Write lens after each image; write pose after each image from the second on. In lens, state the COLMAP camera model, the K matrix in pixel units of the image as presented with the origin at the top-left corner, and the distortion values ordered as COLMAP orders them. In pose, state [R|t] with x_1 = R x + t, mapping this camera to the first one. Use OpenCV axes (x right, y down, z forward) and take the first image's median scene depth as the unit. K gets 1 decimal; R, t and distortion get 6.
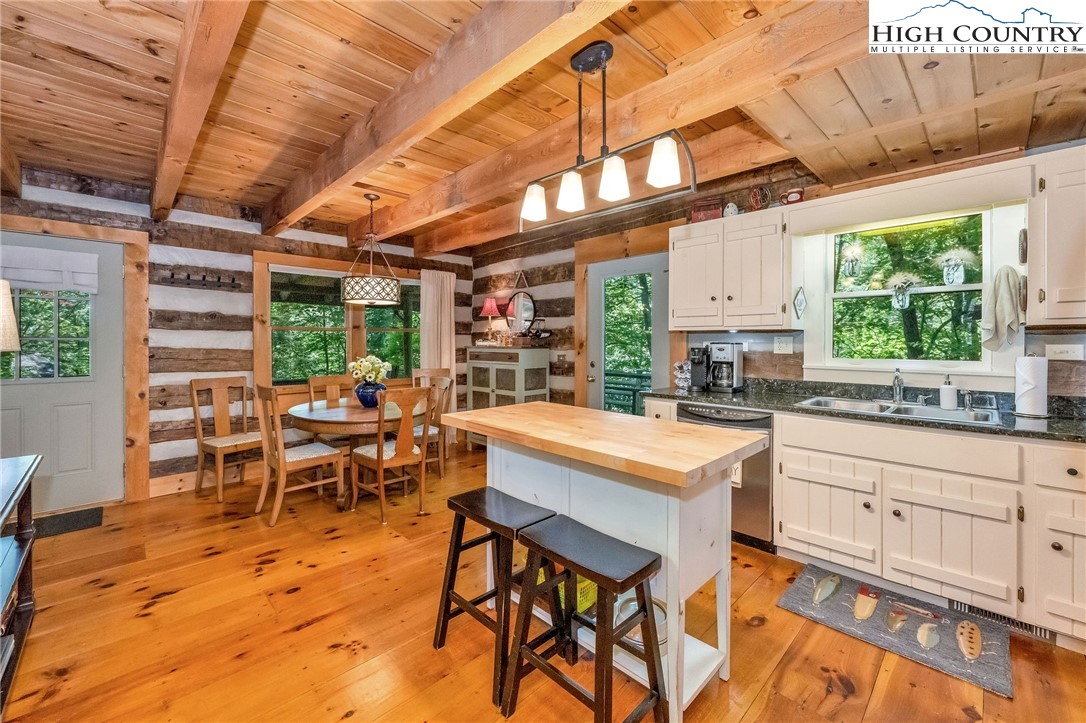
lens RADIAL K [[444.1, 0, 527.4], [0, 444.1, 340.1], [0, 0, 1]] dist [-0.001872, -0.000013]
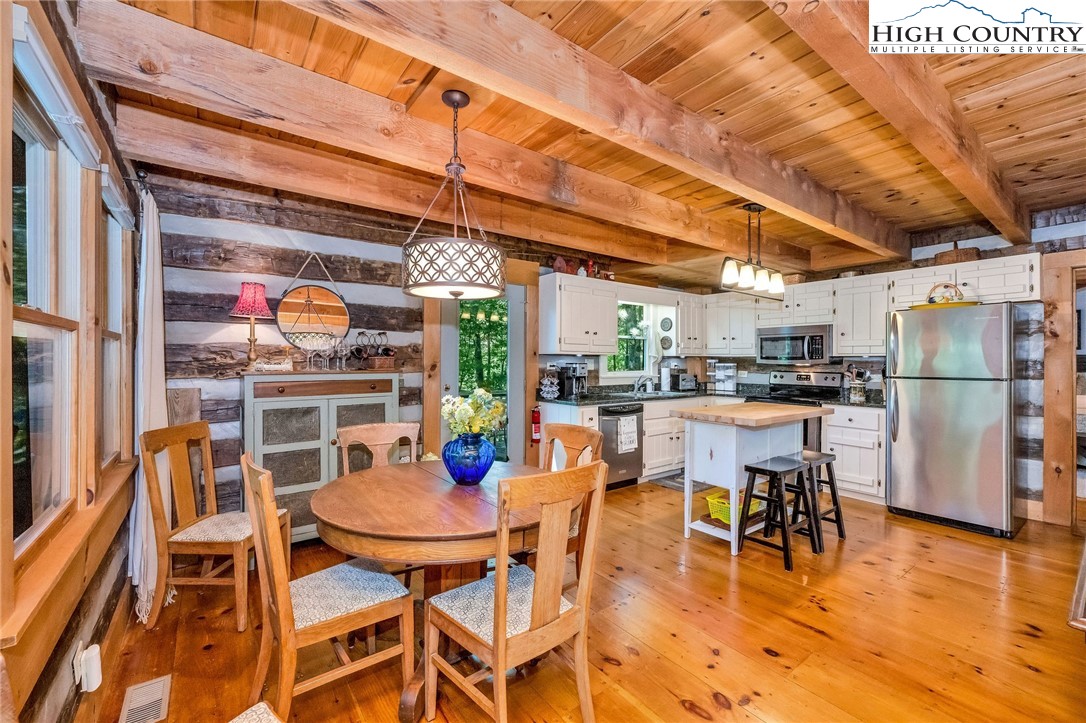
lens RADIAL K [[444.1, 0, 570.4], [0, 444.1, 355.1], [0, 0, 1]] dist [-0.001872, -0.000013]
pose [[0.081551, 0.009390, 0.996625, -1.216023], [-0.006737, 0.999938, -0.008870, -0.009050], [-0.996646, -0.005991, 0.081609, 1.121861]]
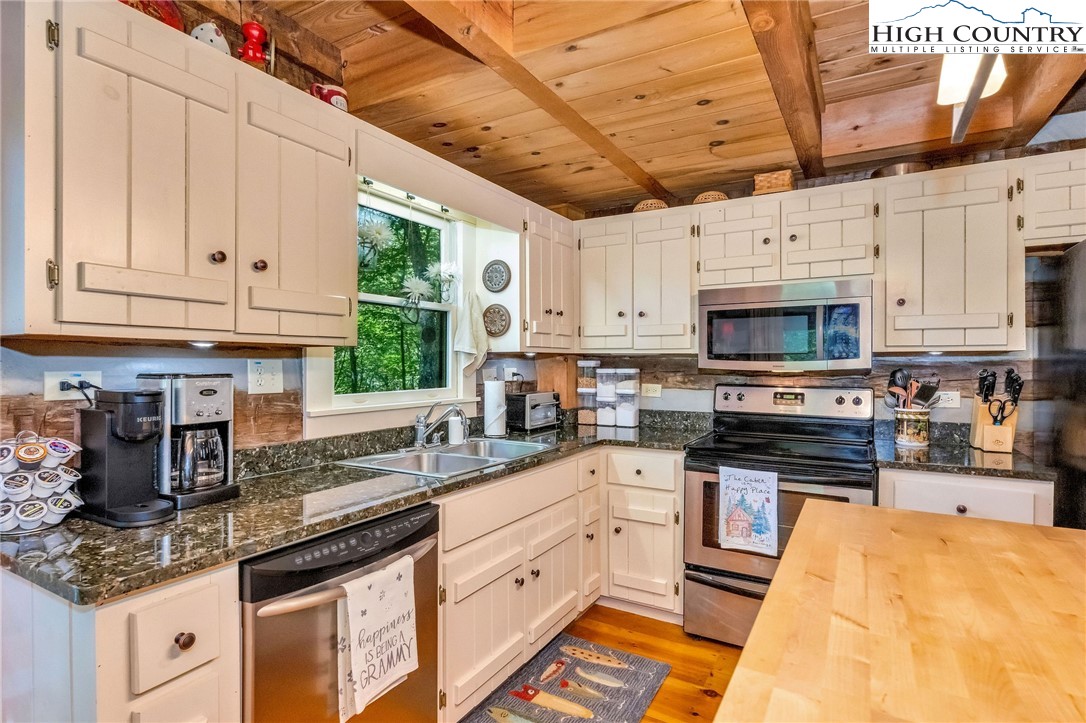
lens RADIAL K [[534.5, 0, 564.8], [0, 534.5, 362.6], [0, 0, 1]] dist [0.000127, 0.000237]
pose [[-0.294703, -0.001946, 0.955587, -0.119053], [-0.003942, 0.999992, 0.000821, -0.006915], [-0.955581, -0.003524, -0.294708, 1.022511]]
